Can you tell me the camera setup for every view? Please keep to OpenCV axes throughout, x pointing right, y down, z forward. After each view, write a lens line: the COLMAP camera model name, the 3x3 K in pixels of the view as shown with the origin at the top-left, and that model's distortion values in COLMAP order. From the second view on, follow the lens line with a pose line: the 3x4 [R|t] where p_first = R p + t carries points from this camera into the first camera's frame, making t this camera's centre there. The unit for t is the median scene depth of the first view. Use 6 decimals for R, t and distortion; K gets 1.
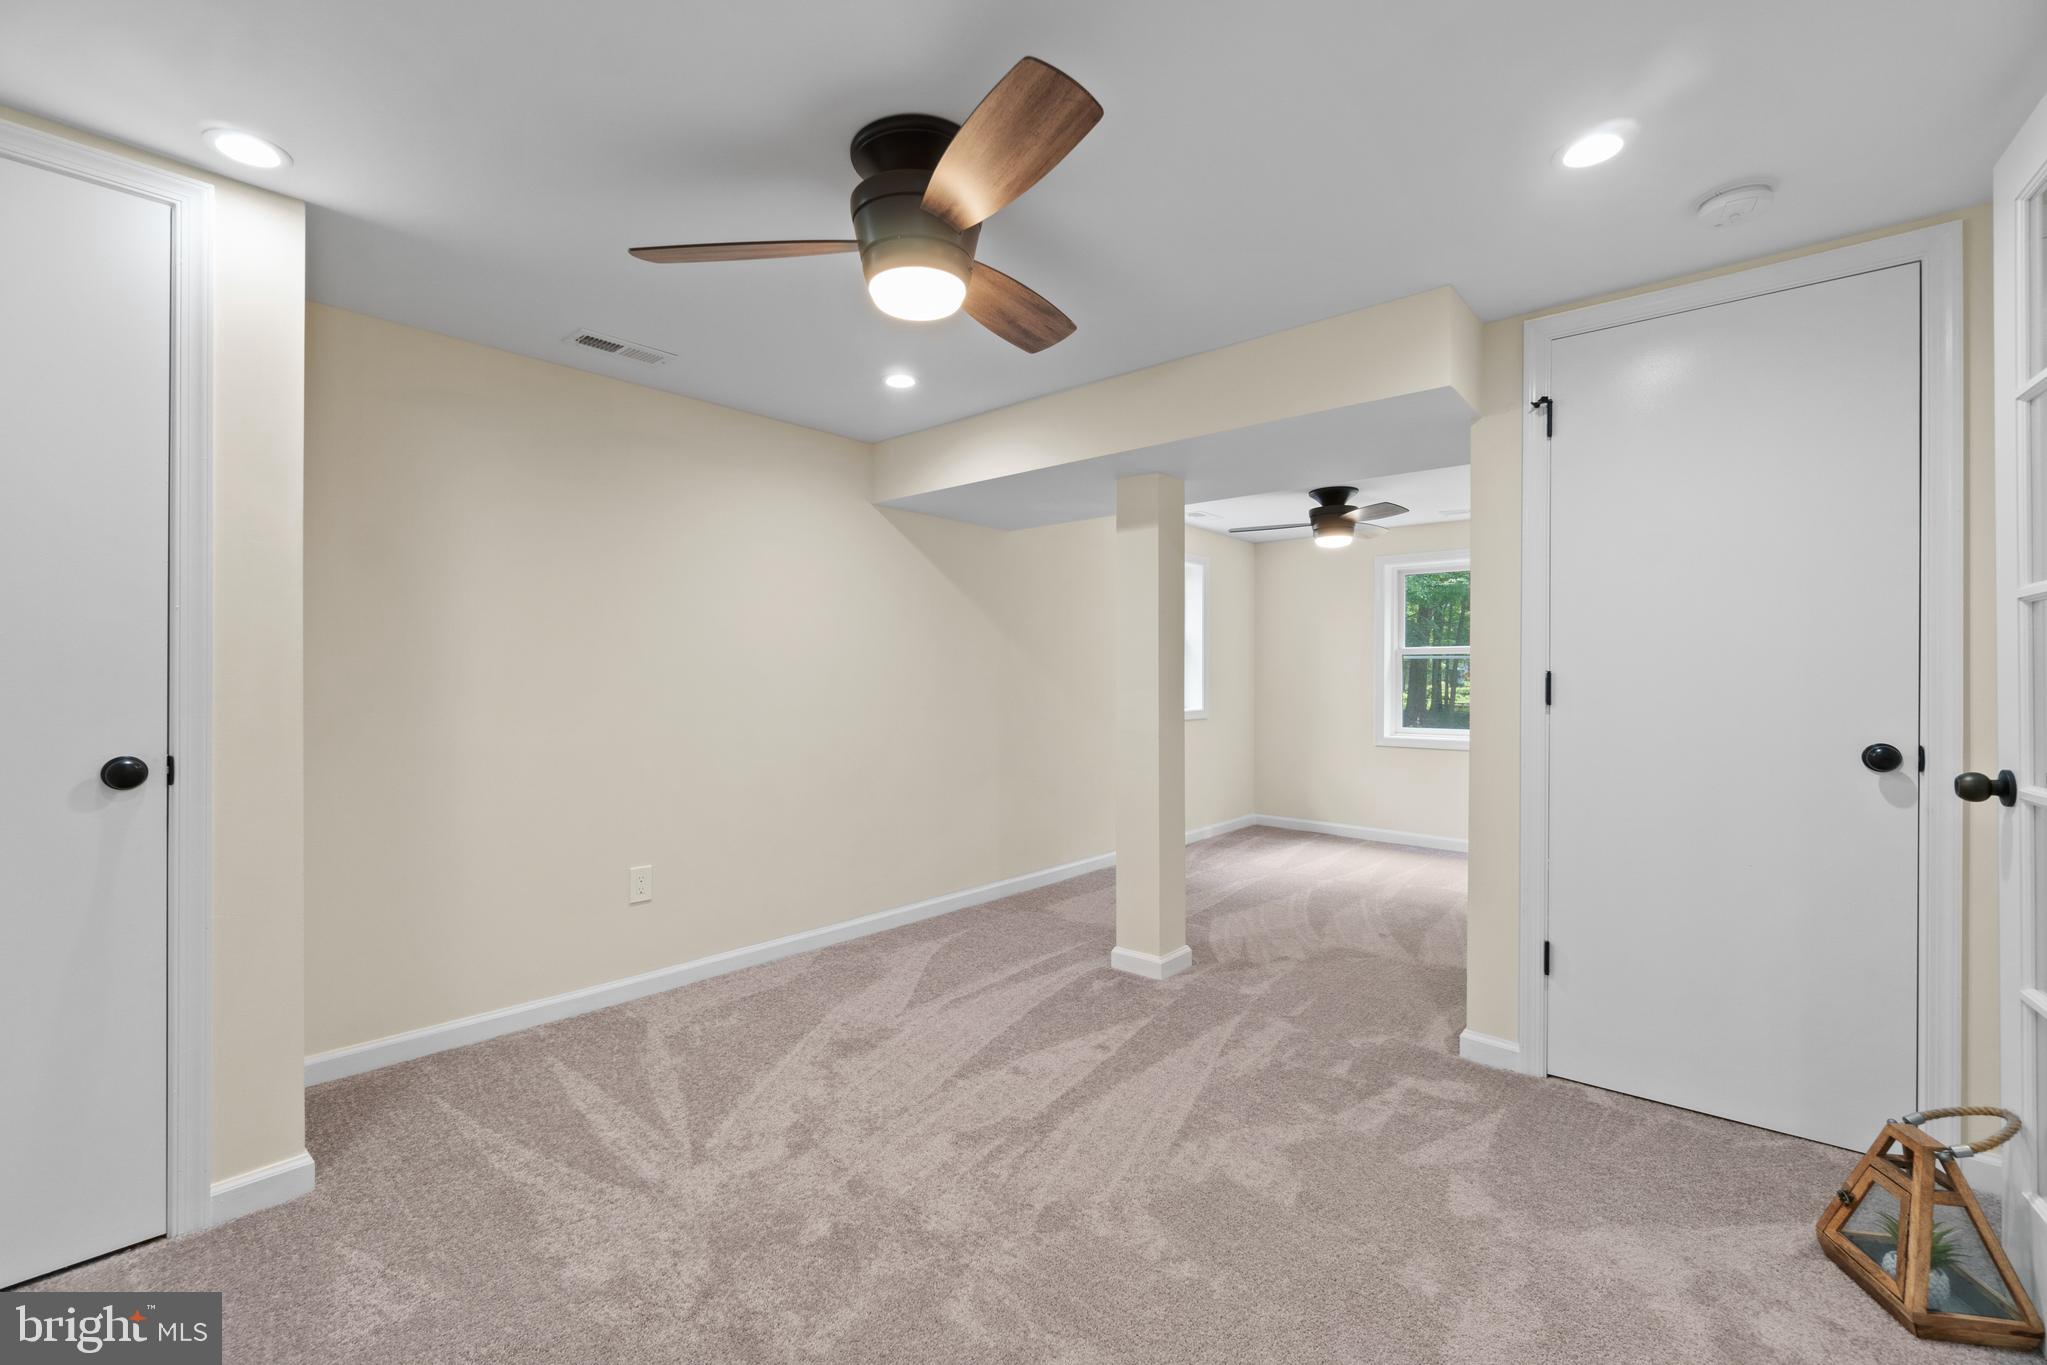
lens RADIAL K [[880.2, 0, 1016.0], [0, 880.2, 684.0], [0, 0, 1]] dist [-0.007860, 0.001704]
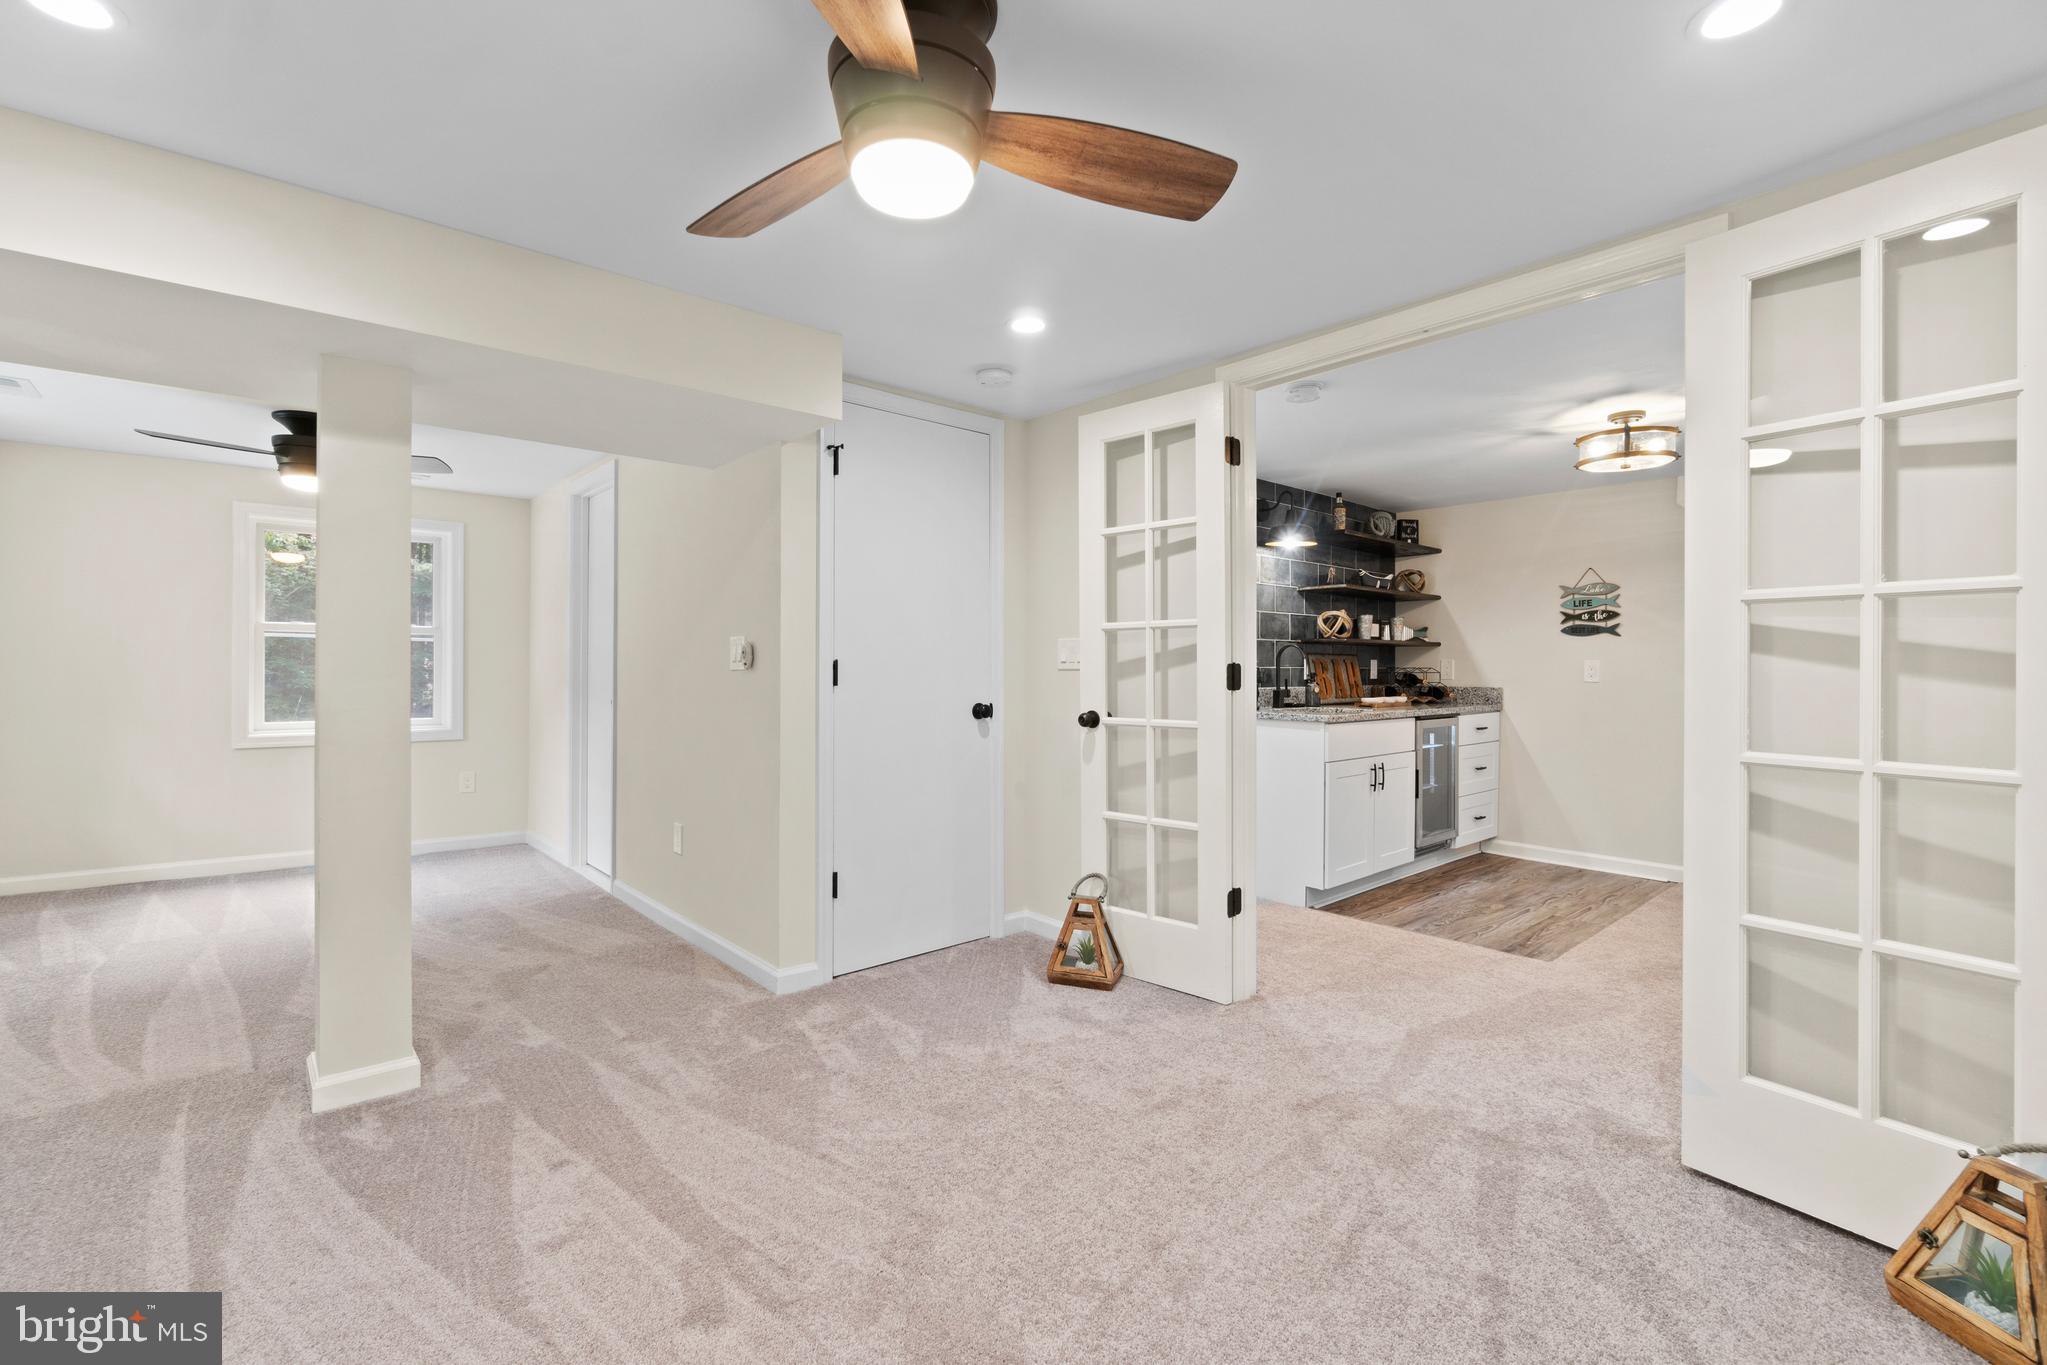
lens RADIAL K [[880.2, 0, 1014.4], [0, 880.2, 672.0], [0, 0, 1]] dist [-0.007860, 0.001704]
pose [[0.147958, -0.006618, 0.988971, -0.562067], [0.000661, 0.999978, 0.006593, -0.005037], [-0.988993, -0.000322, 0.147960, 0.505525]]
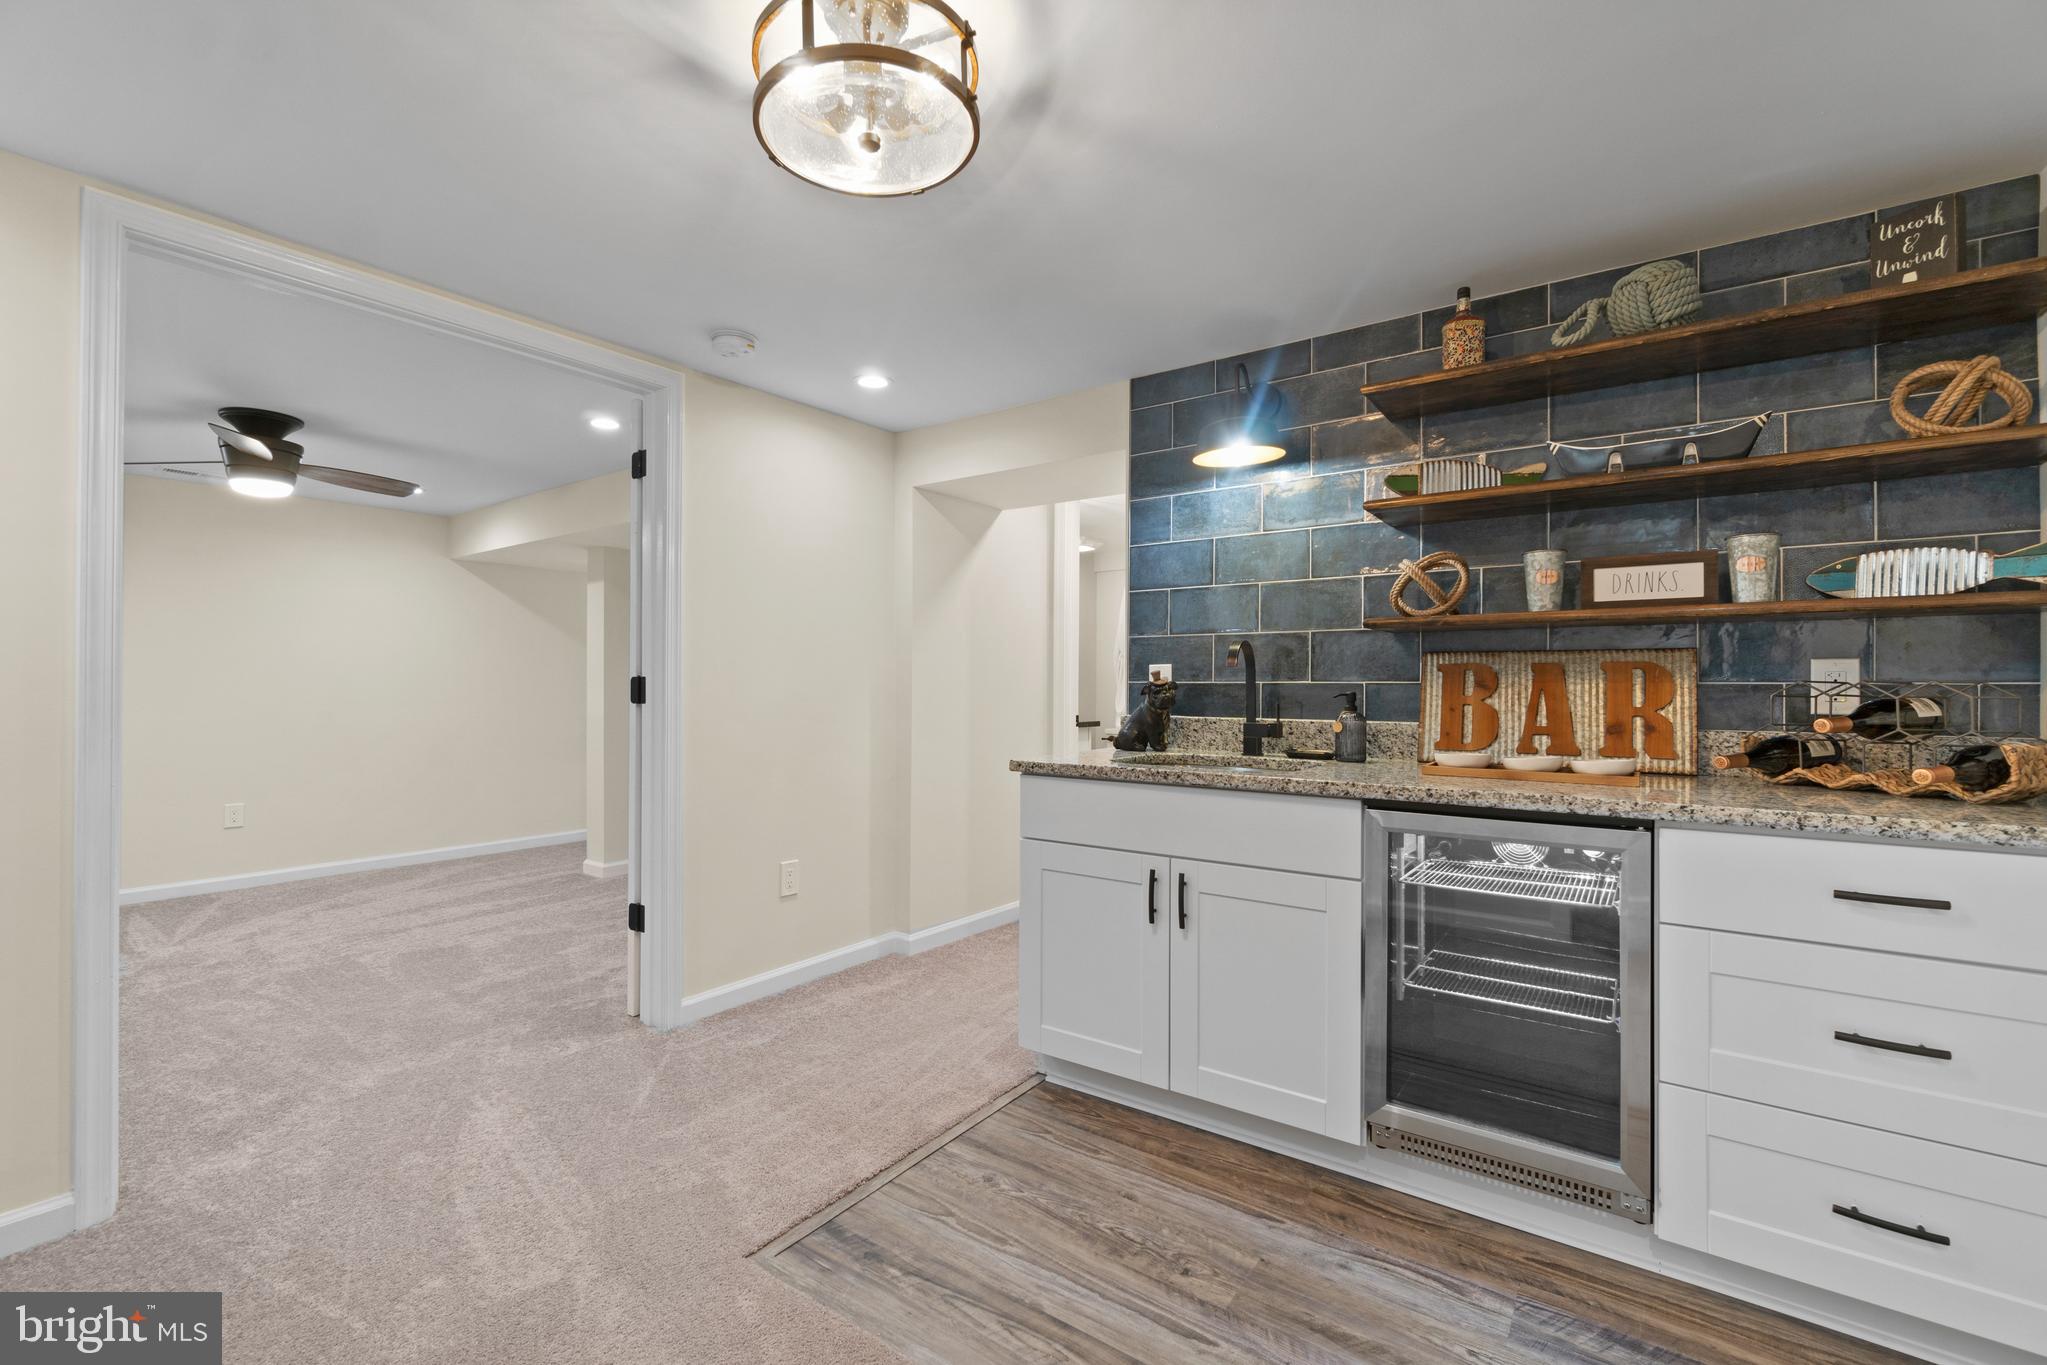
lens RADIAL K [[880.2, 0, 1021.6], [0, 880.2, 680.0], [0, 0, 1]] dist [-0.007860, 0.001704]
pose [[0.997085, 0.003283, 0.076230, 0.790539], [-0.002580, 0.999953, -0.009320, 0.004278], [-0.076257, 0.009096, 0.997047, -0.596240]]
